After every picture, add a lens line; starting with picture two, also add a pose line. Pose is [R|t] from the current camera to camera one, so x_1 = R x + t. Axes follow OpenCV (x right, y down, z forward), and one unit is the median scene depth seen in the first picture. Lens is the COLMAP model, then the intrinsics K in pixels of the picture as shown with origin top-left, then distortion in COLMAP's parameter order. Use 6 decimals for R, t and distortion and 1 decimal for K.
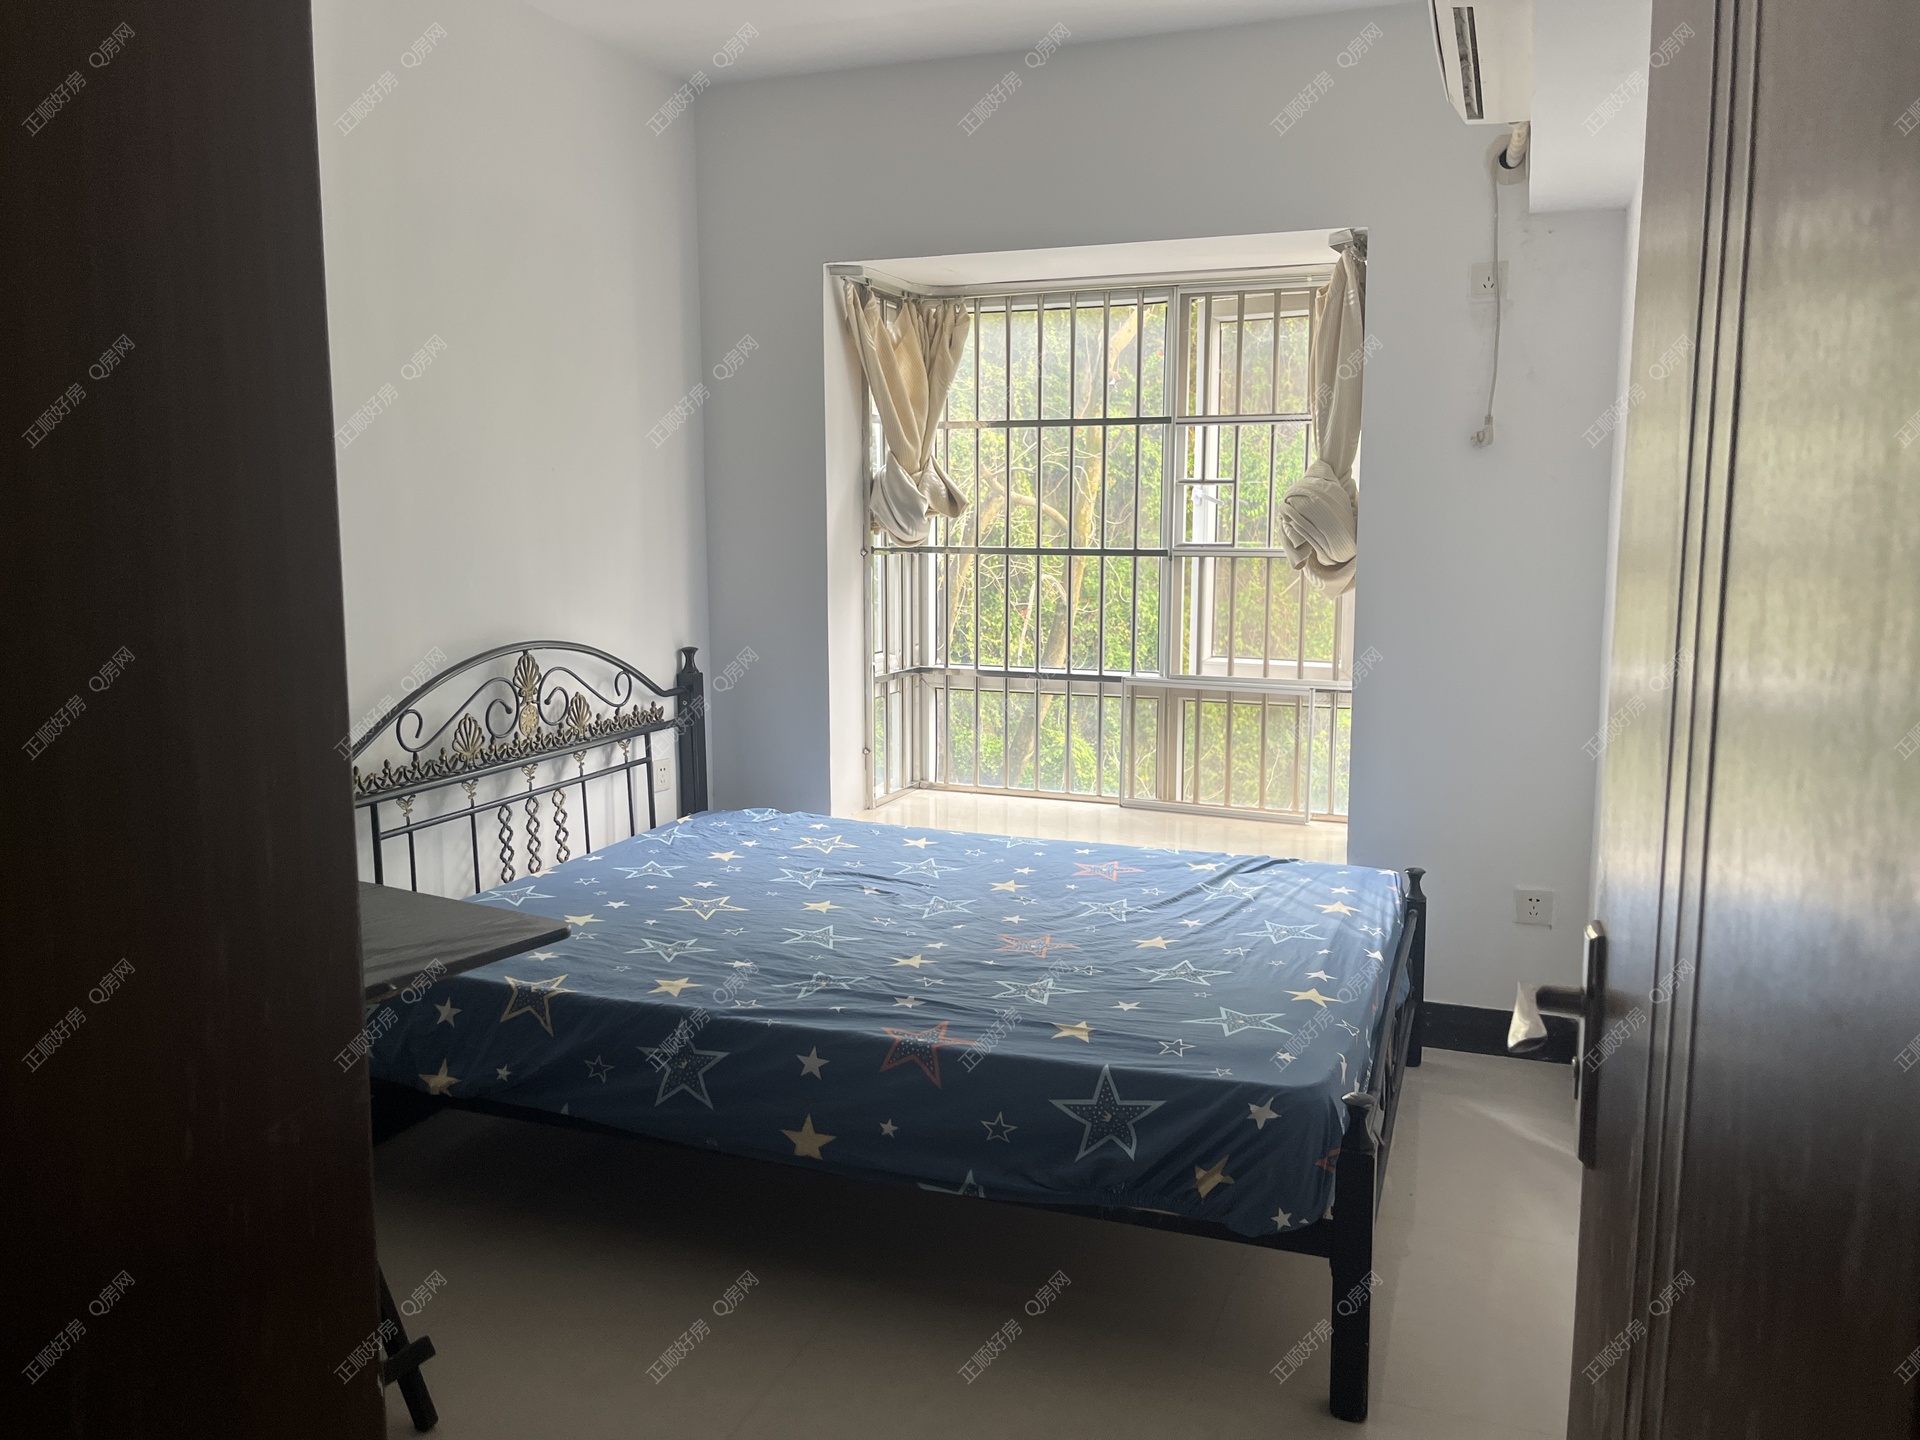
lens RADIAL K [[1459.1, 0, 952.2], [0, 1459.1, 713.1], [0, 0, 1]] dist [0.023042, -0.005835]
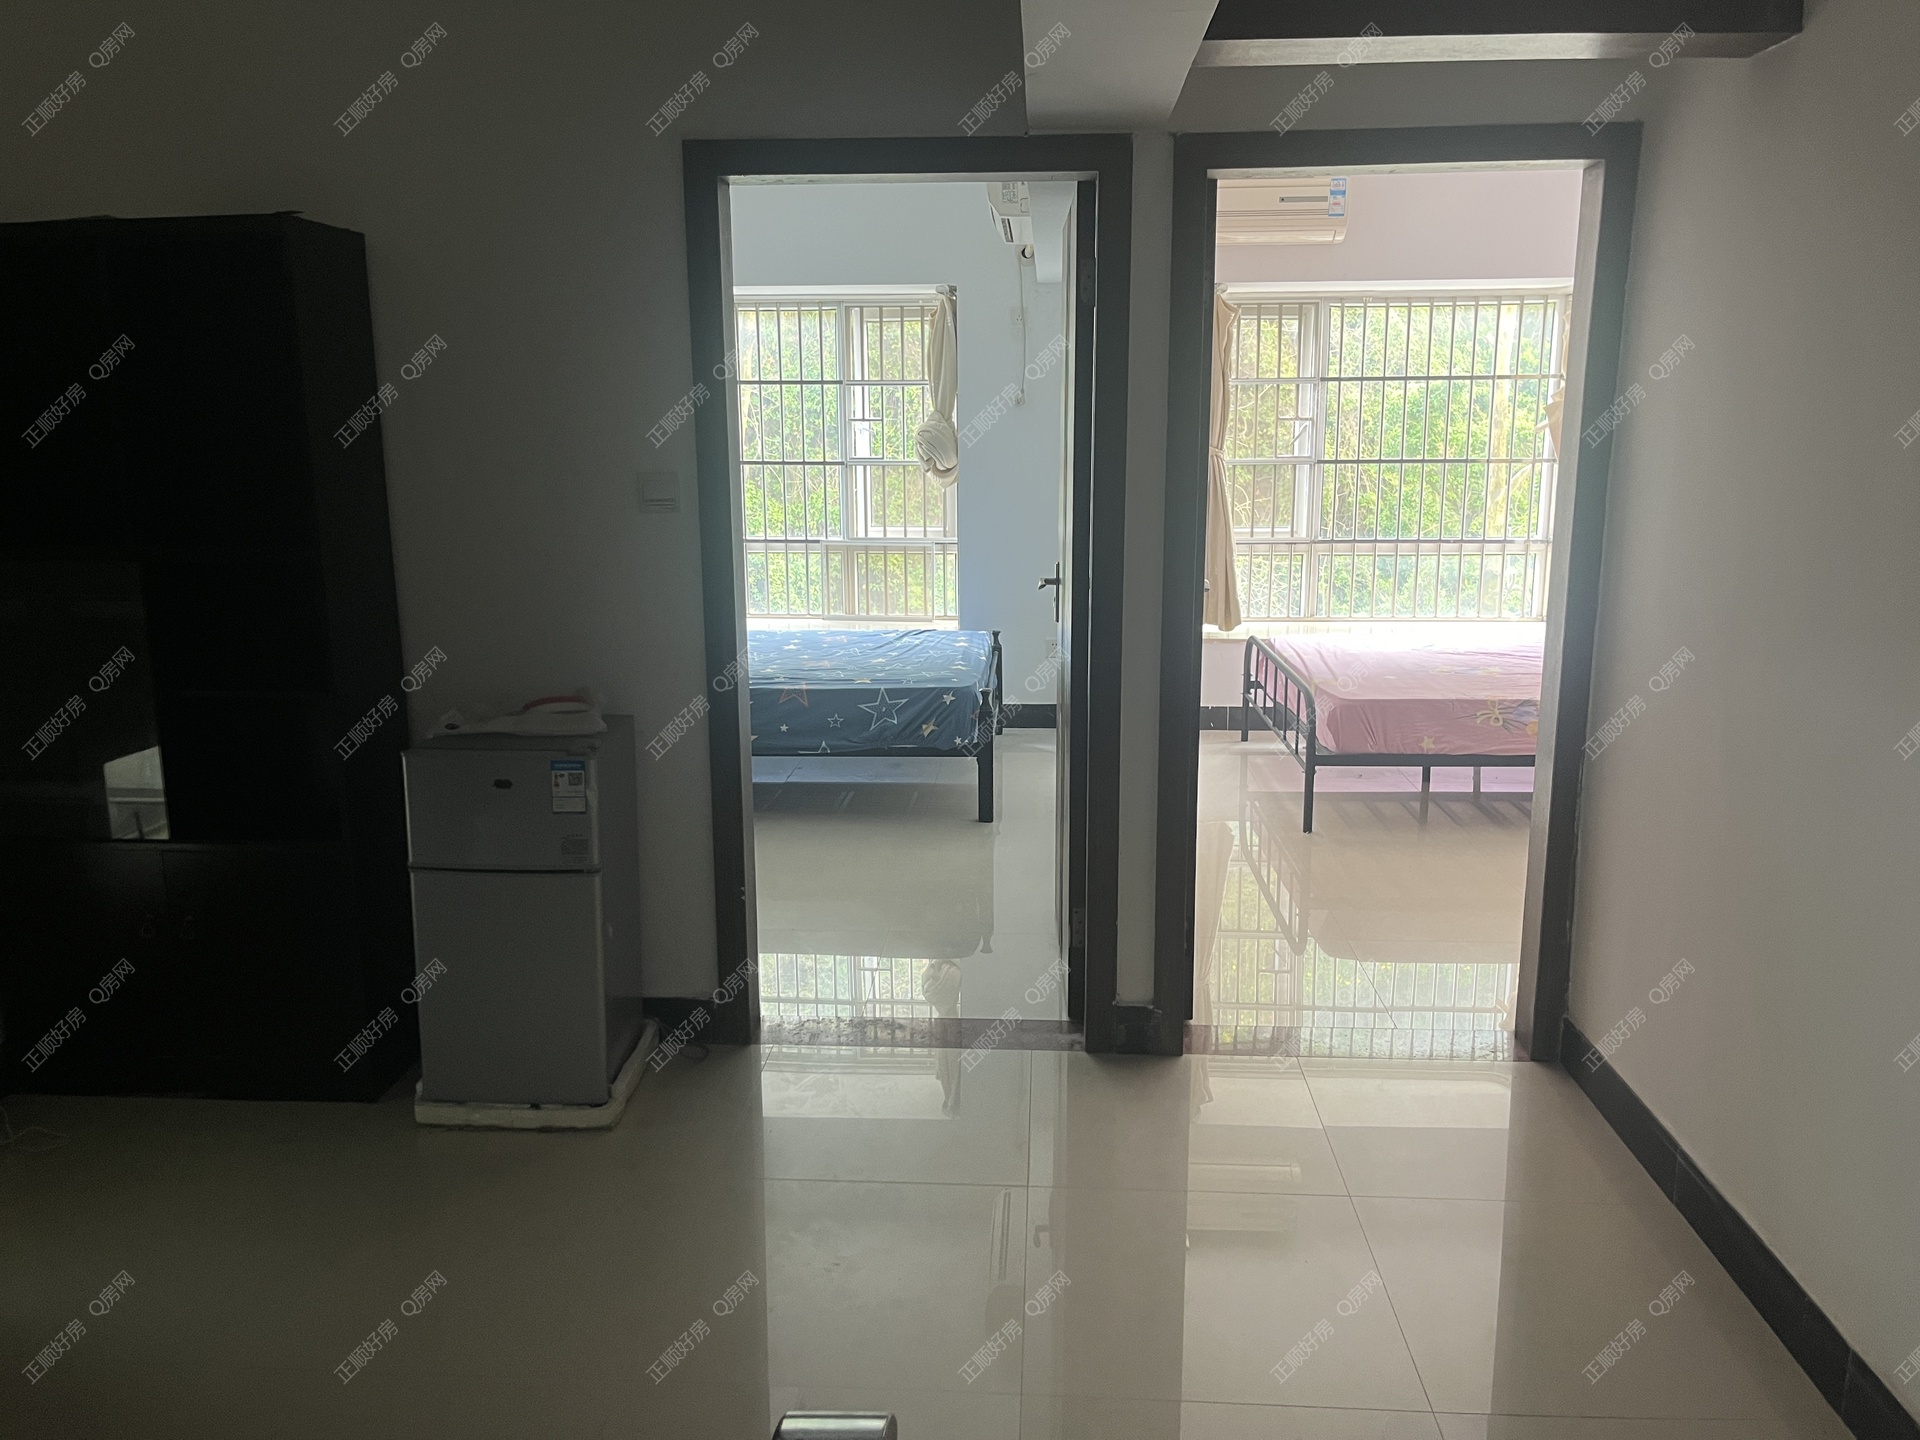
lens RADIAL K [[1459.1, 0, 952.2], [0, 1459.1, 713.1], [0, 0, 1]] dist [0.023042, -0.005835]
pose [[0.954794, -0.062830, 0.290552, -0.251985], [0.044296, 0.996567, 0.069940, 0.066562], [-0.293949, -0.053908, 0.954300, -0.679647]]
